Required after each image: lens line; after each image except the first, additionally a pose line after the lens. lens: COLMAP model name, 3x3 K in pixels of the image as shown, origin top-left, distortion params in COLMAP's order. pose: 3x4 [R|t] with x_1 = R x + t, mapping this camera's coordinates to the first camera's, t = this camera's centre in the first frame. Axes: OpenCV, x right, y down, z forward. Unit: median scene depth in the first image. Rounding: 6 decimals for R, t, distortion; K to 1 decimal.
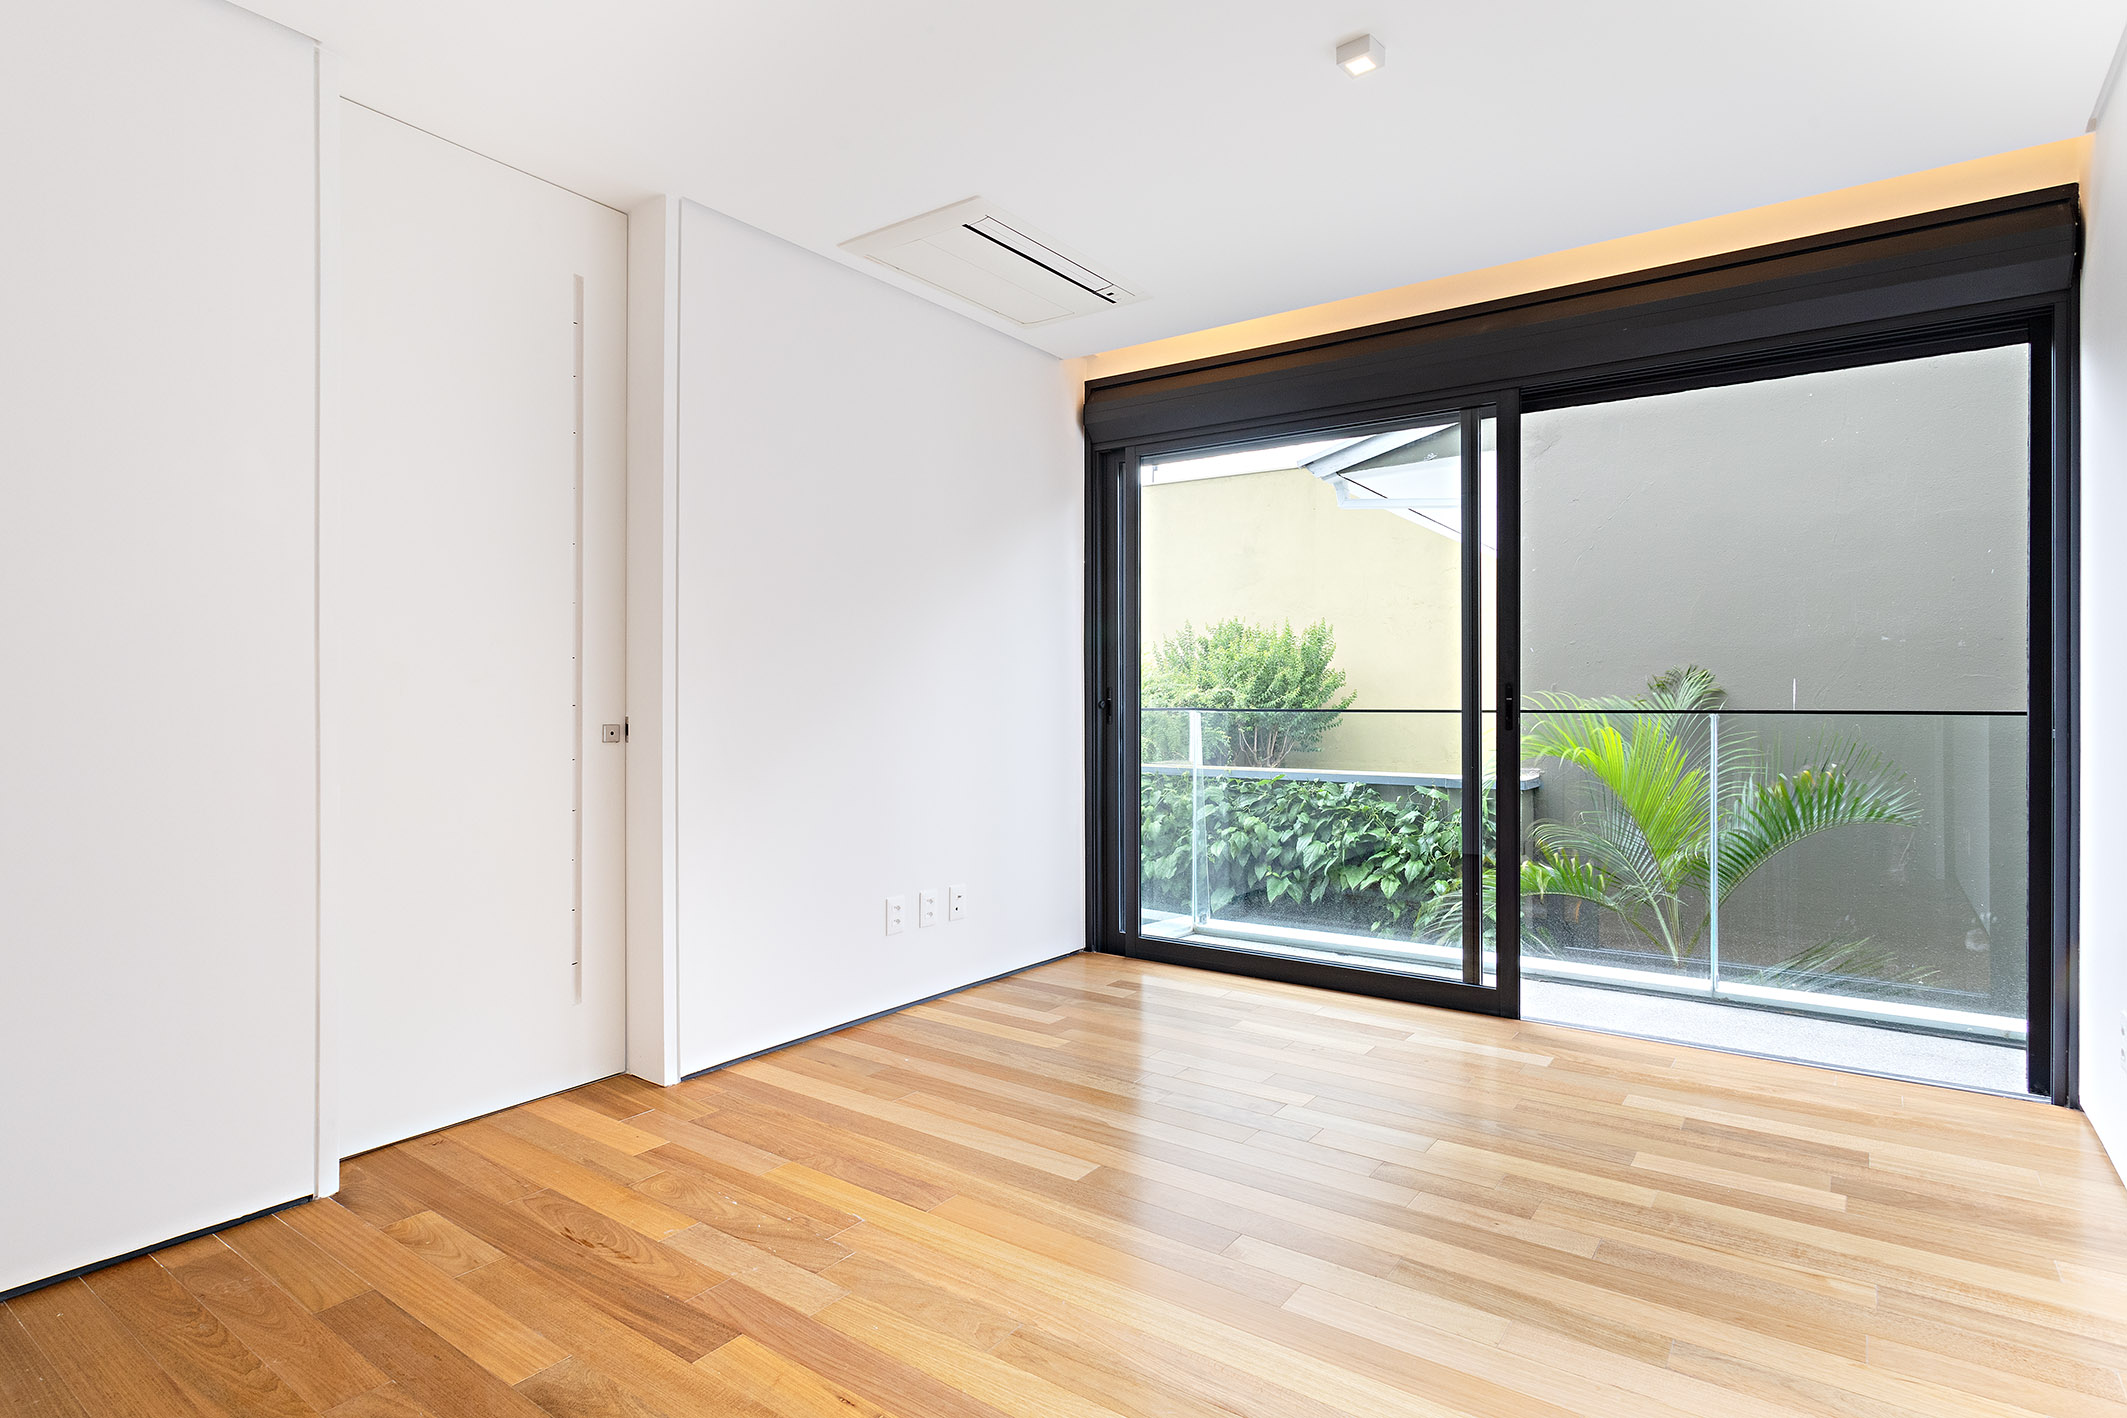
lens RADIAL K [[1084.1, 0, 1054.2], [0, 1084.1, 700.1], [0, 0, 1]] dist [-0.000061, 0.001083]
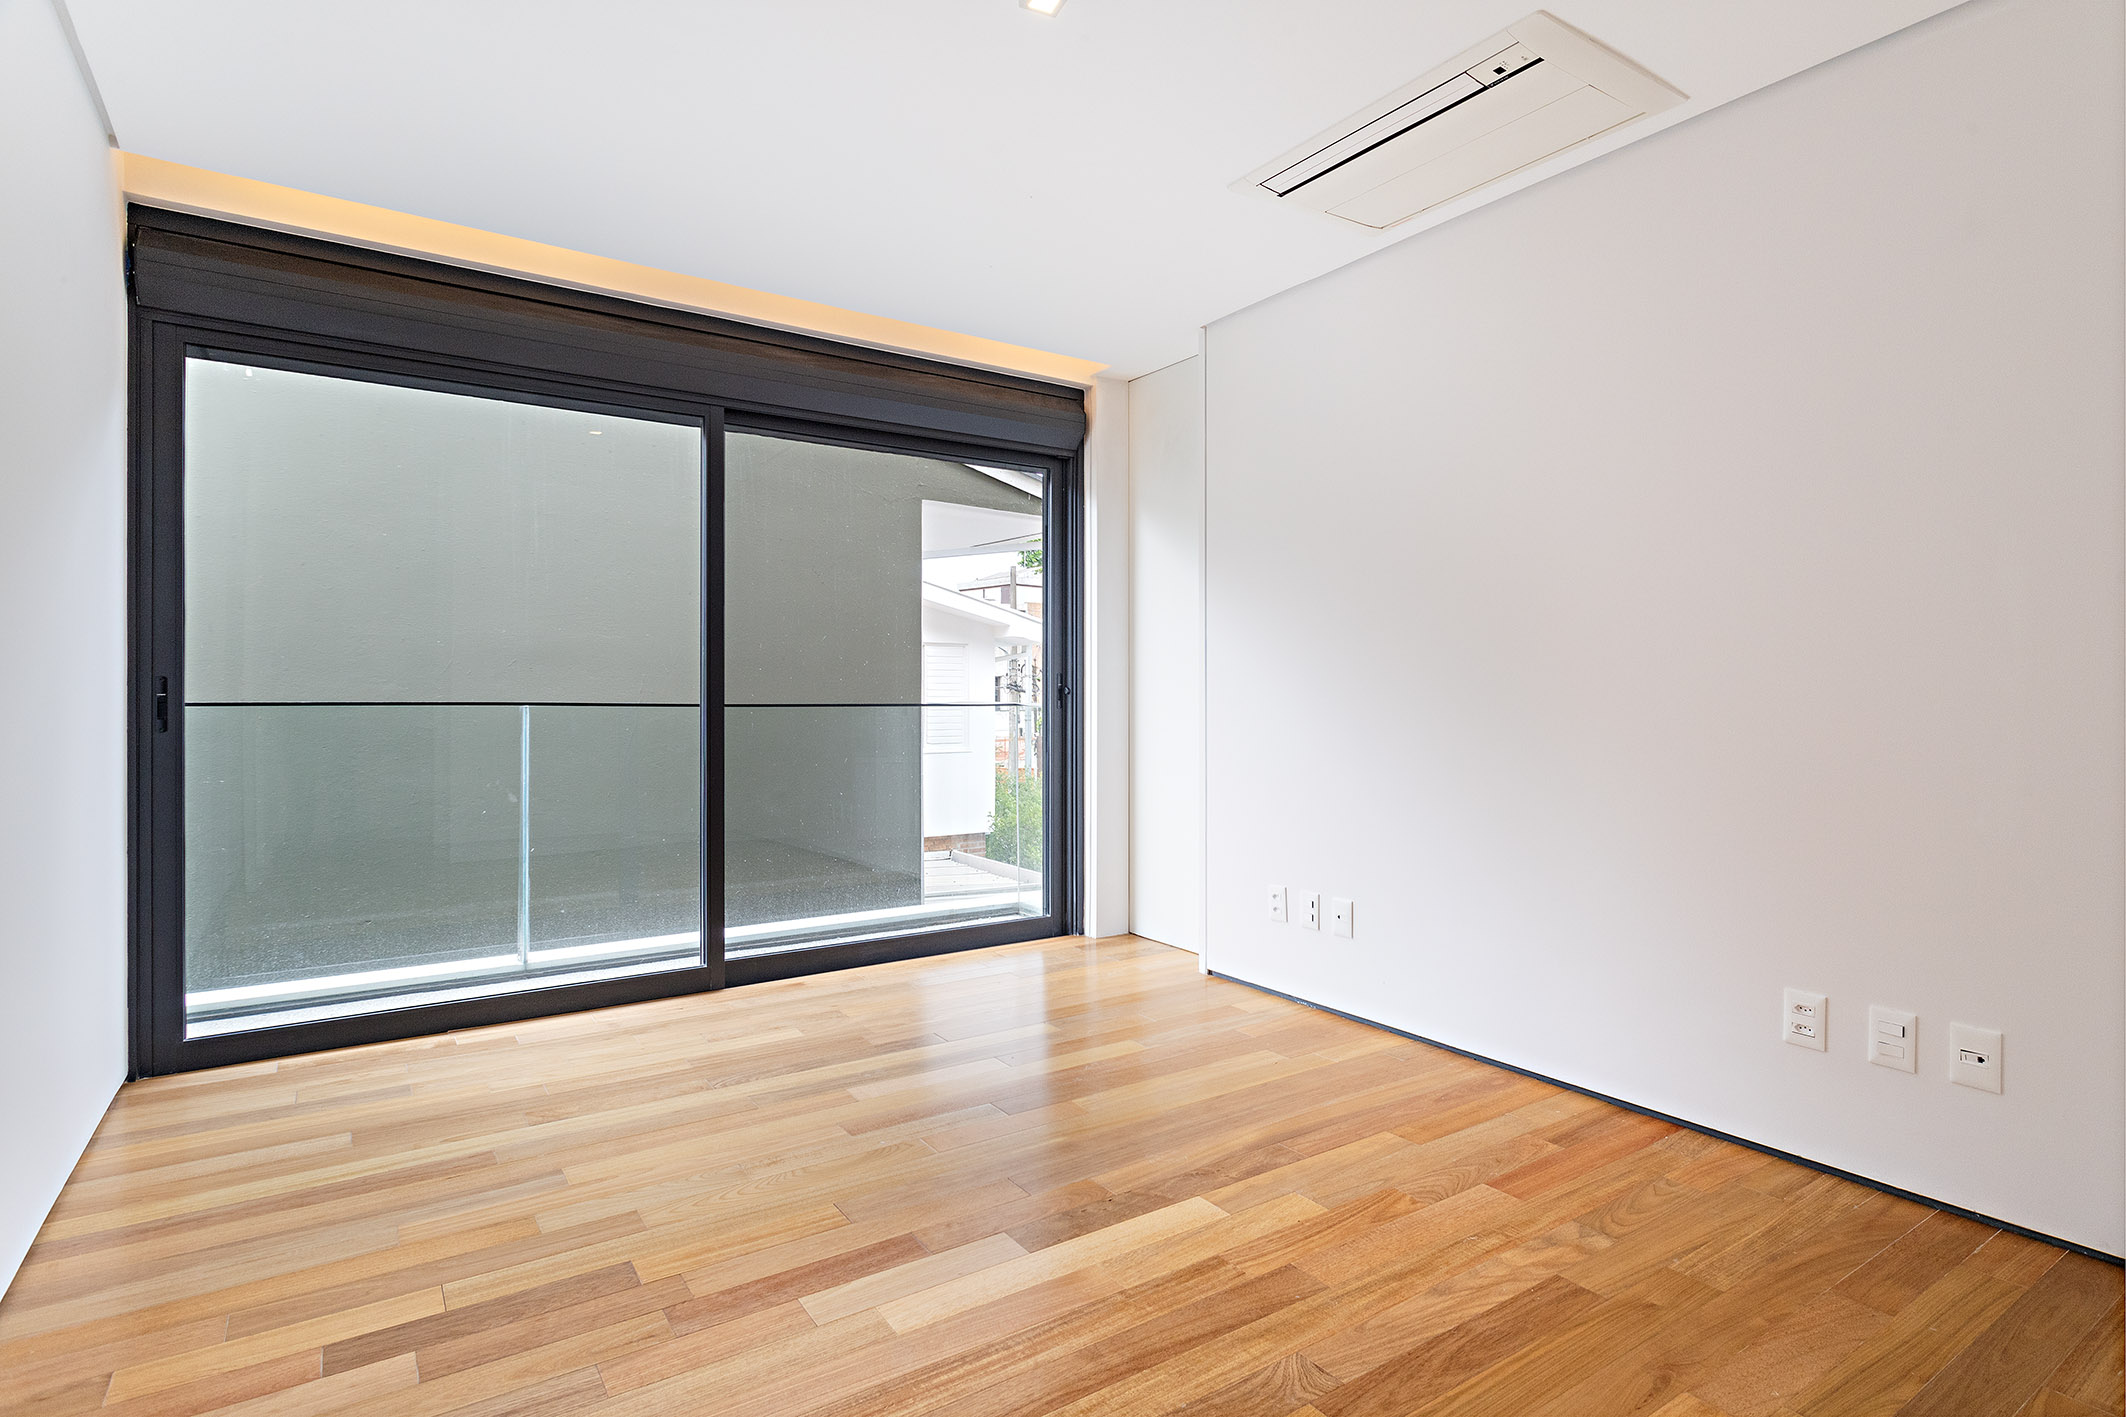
lens RADIAL K [[1083.6, 0, 1053.7], [0, 1083.6, 699.6], [0, 0, 1]] dist [-0.000061, 0.001083]
pose [[0.343505, -0.004280, 0.939141, -0.474711], [-0.000290, 0.999989, 0.004663, -0.000388], [-0.939151, -0.001874, 0.343500, 0.319802]]
